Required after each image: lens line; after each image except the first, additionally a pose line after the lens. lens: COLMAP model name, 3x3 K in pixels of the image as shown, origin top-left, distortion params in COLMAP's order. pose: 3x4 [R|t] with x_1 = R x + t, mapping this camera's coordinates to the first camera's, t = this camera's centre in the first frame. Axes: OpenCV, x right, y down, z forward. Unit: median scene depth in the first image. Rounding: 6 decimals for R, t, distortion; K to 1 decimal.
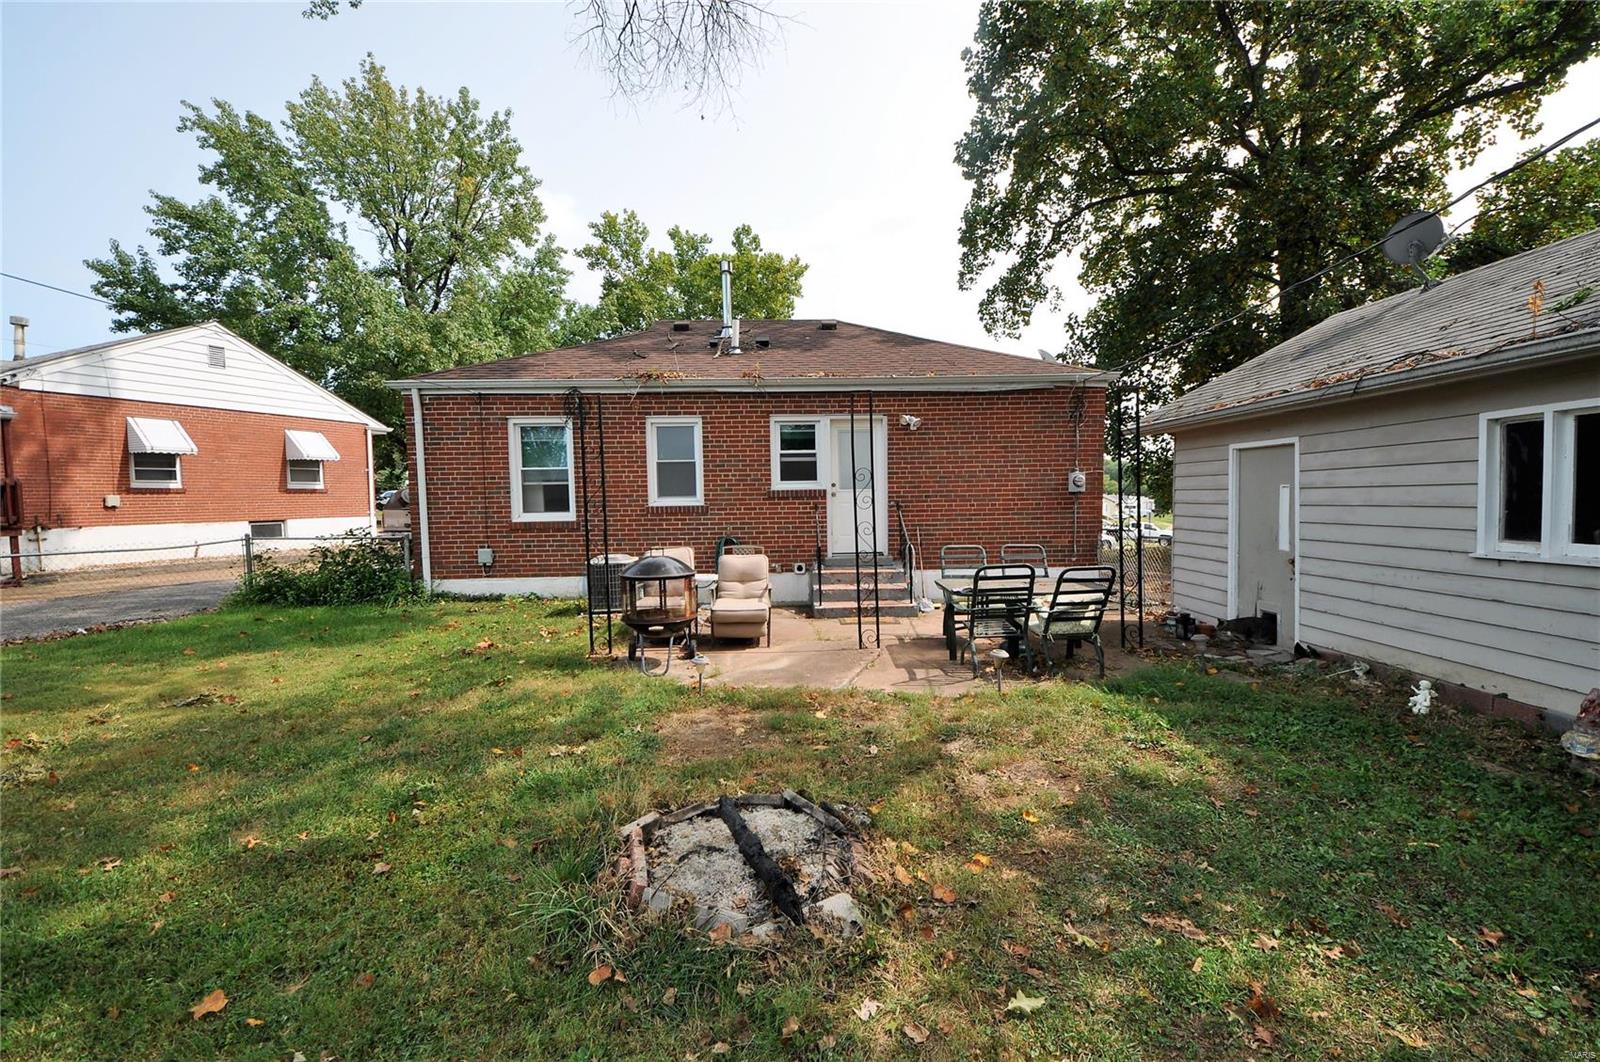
lens RADIAL K [[624.5, 0, 807.1], [0, 624.5, 535.7], [0, 0, 1]] dist [0.018037, -0.019067]
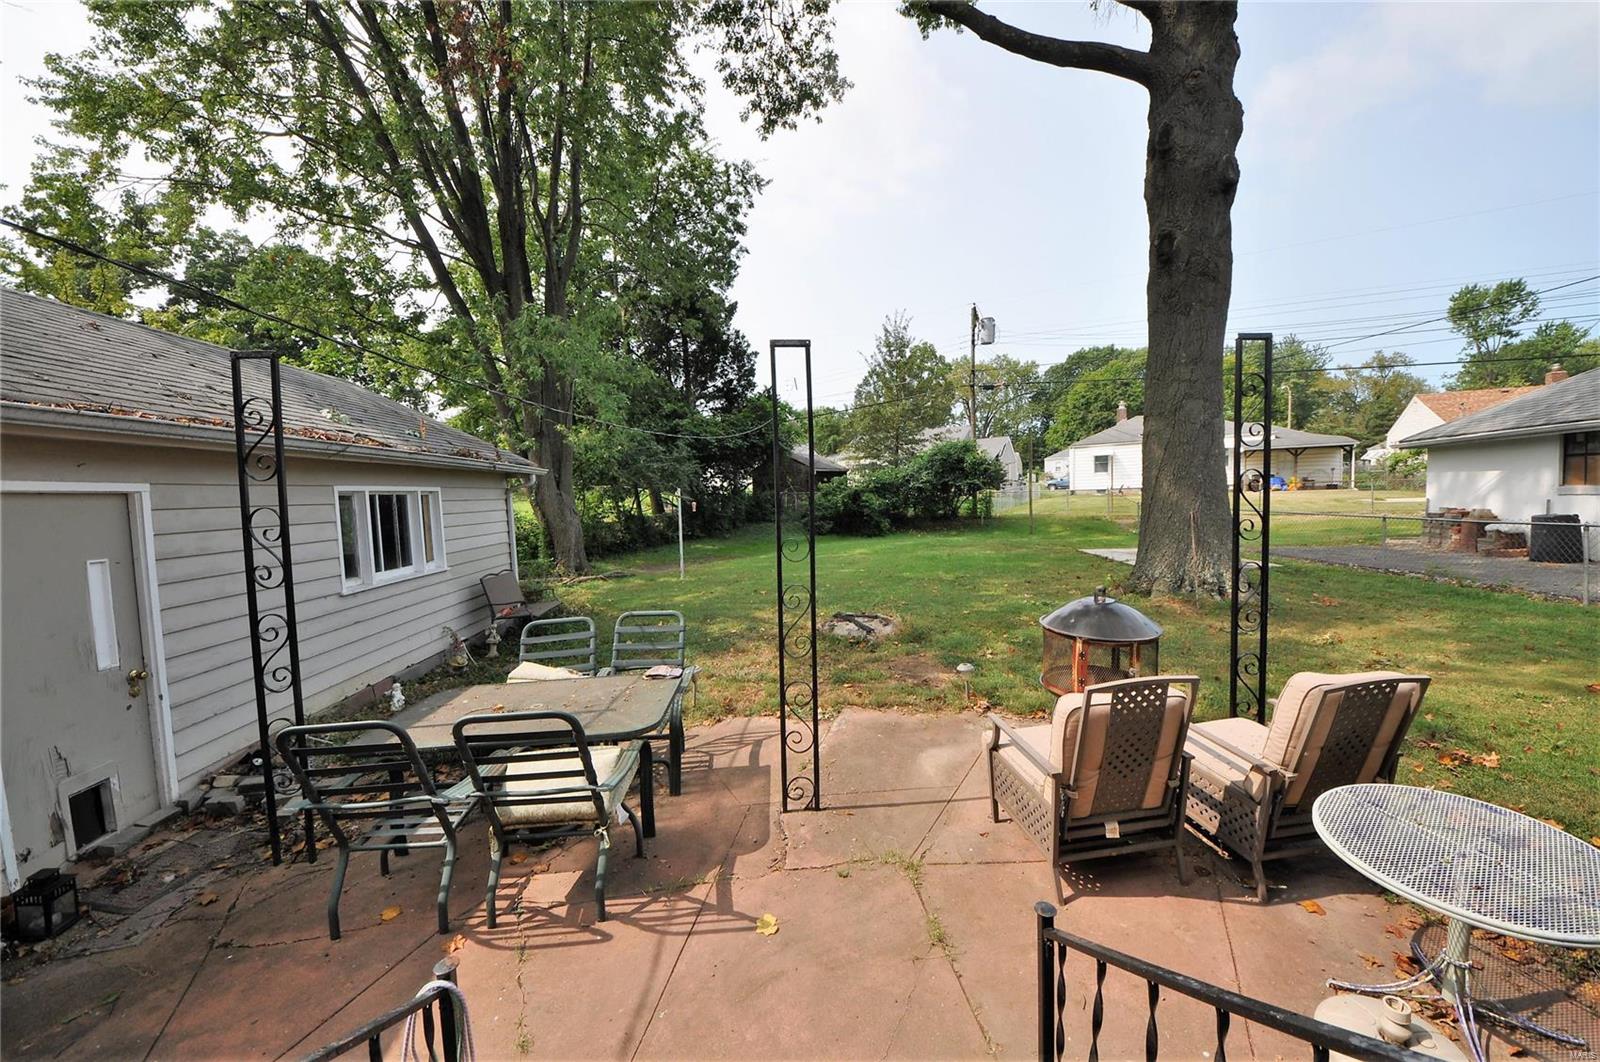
lens RADIAL K [[556.5, 0, 800.0], [0, 556.5, 531.0], [0, 0, 1]] dist [0.036925, -0.026099]
pose [[-0.995658, 0.060951, -0.070357, 0.085591], [0.051833, 0.990822, 0.124841, -0.090031], [0.077321, 0.120652, -0.989679, 1.009652]]
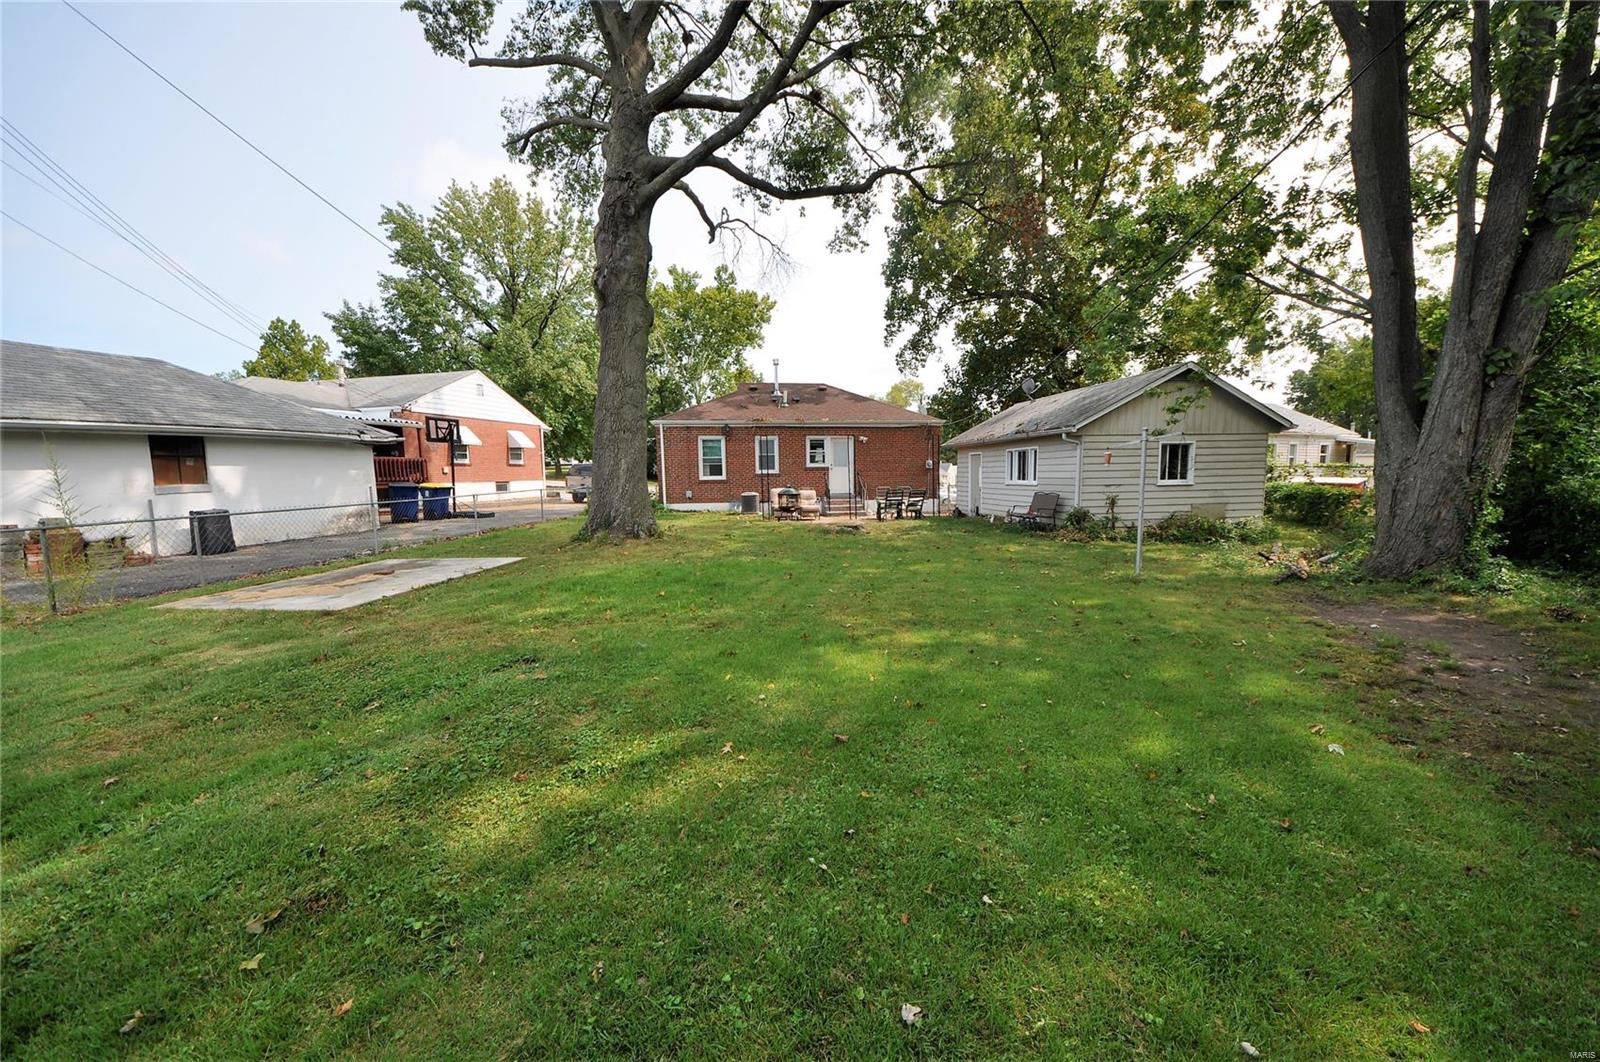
lens RADIAL K [[556.5, 0, 800.0], [0, 556.5, 531.0], [0, 0, 1]] dist [0.036925, -0.026099]
pose [[0.995854, -0.005116, 0.090821, -0.280535], [0.001111, 0.999026, 0.044101, 0.079890], [-0.090958, -0.043817, 0.994890, -1.163361]]
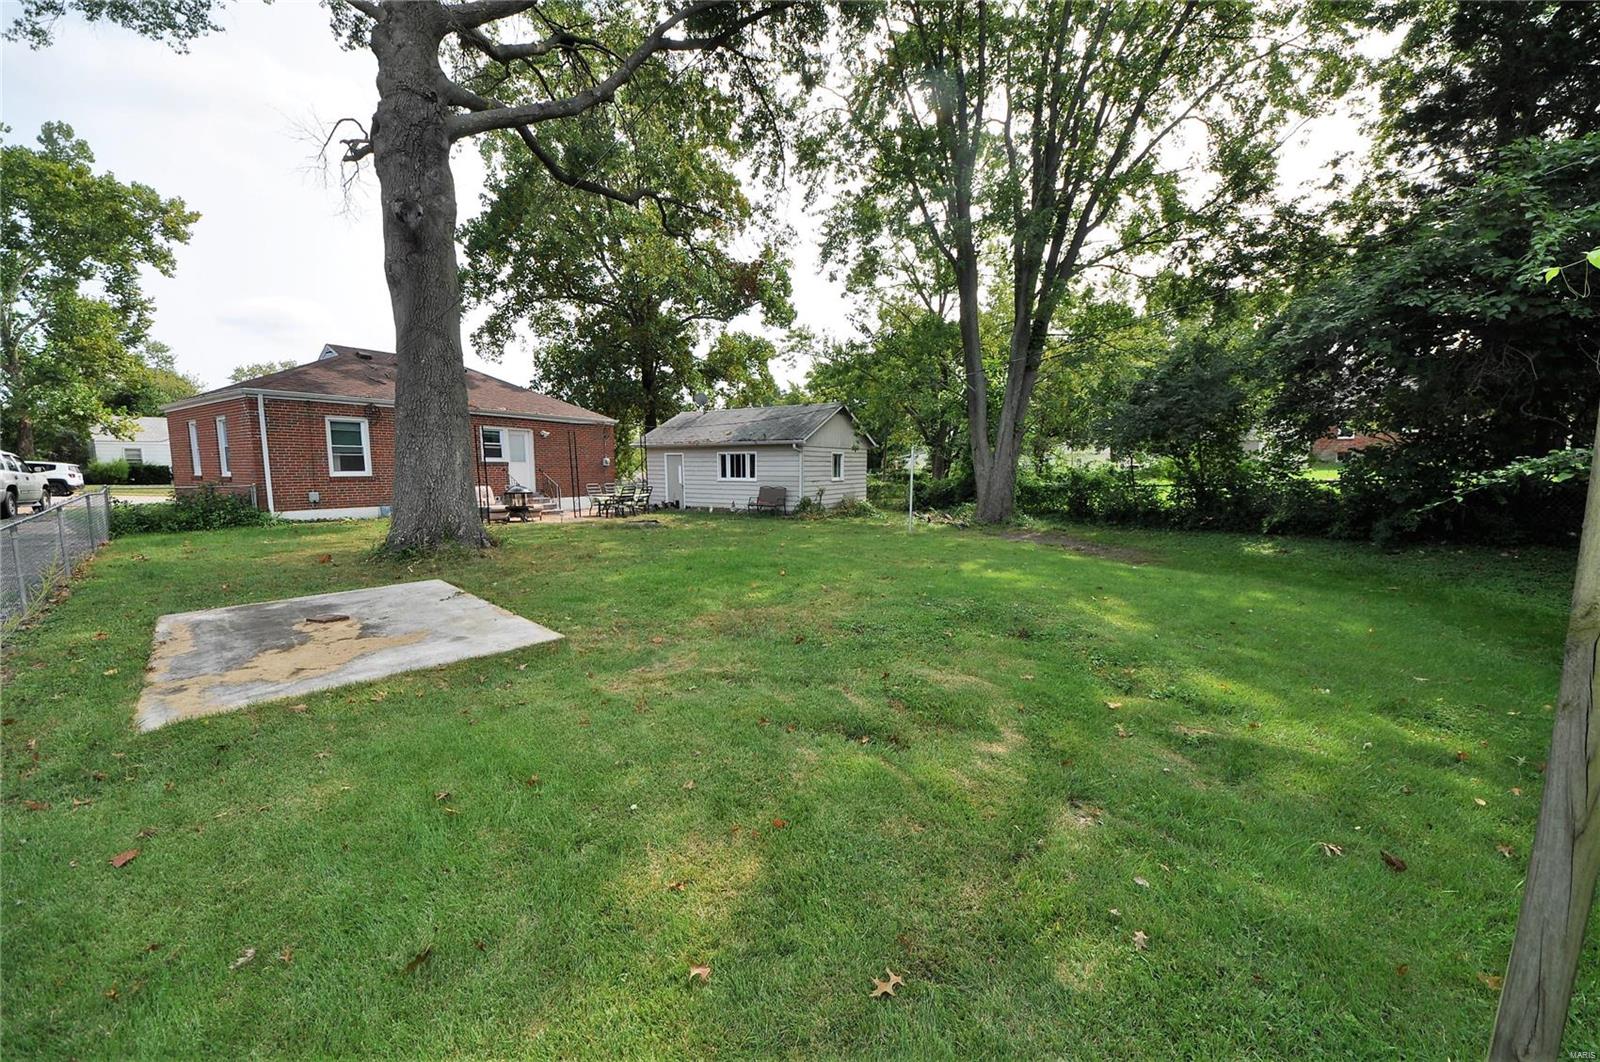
lens RADIAL K [[556.5, 0, 800.0], [0, 556.5, 531.0], [0, 0, 1]] dist [0.036925, -0.026099]
pose [[0.551824, -0.077932, 0.830311, -1.046124], [0.037051, 0.996932, 0.068947, 0.067790], [-0.833137, -0.007283, 0.553019, -0.920785]]
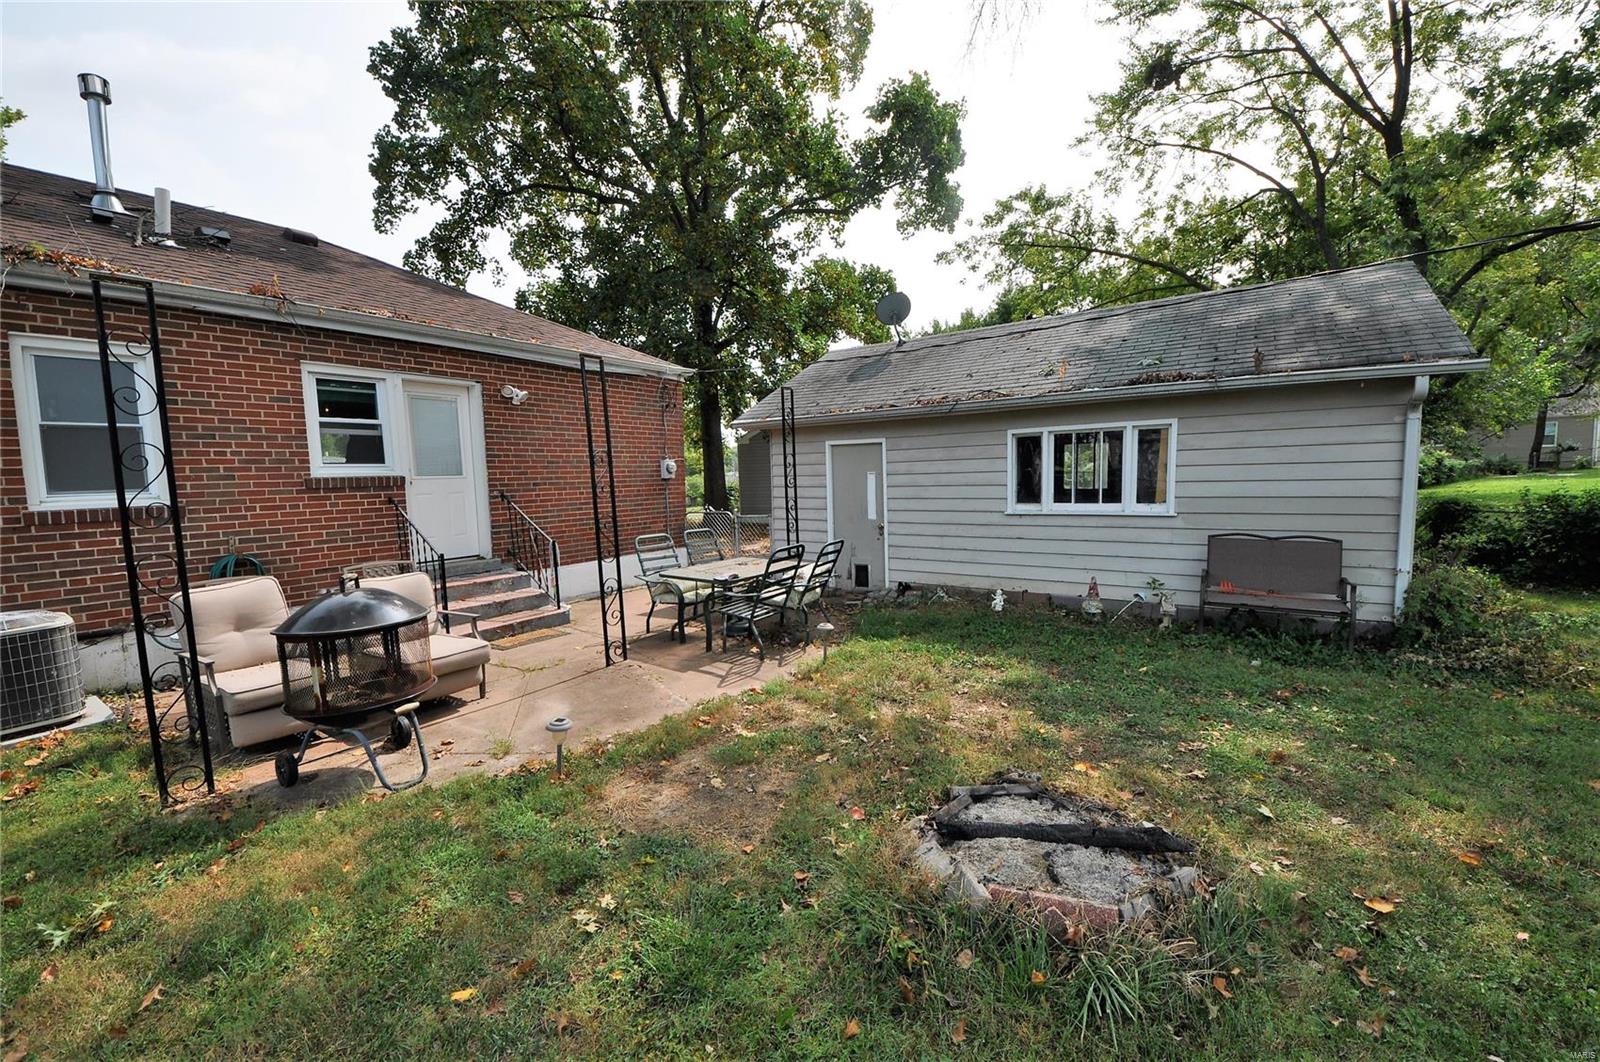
lens RADIAL K [[624.5, 0, 807.1], [0, 624.5, 535.7], [0, 0, 1]] dist [0.018037, -0.019067]
pose [[0.580326, -0.078145, 0.810626, -0.292941], [0.062516, 0.996723, 0.051329, -0.013211], [-0.811981, 0.020890, 0.583310, 0.198955]]
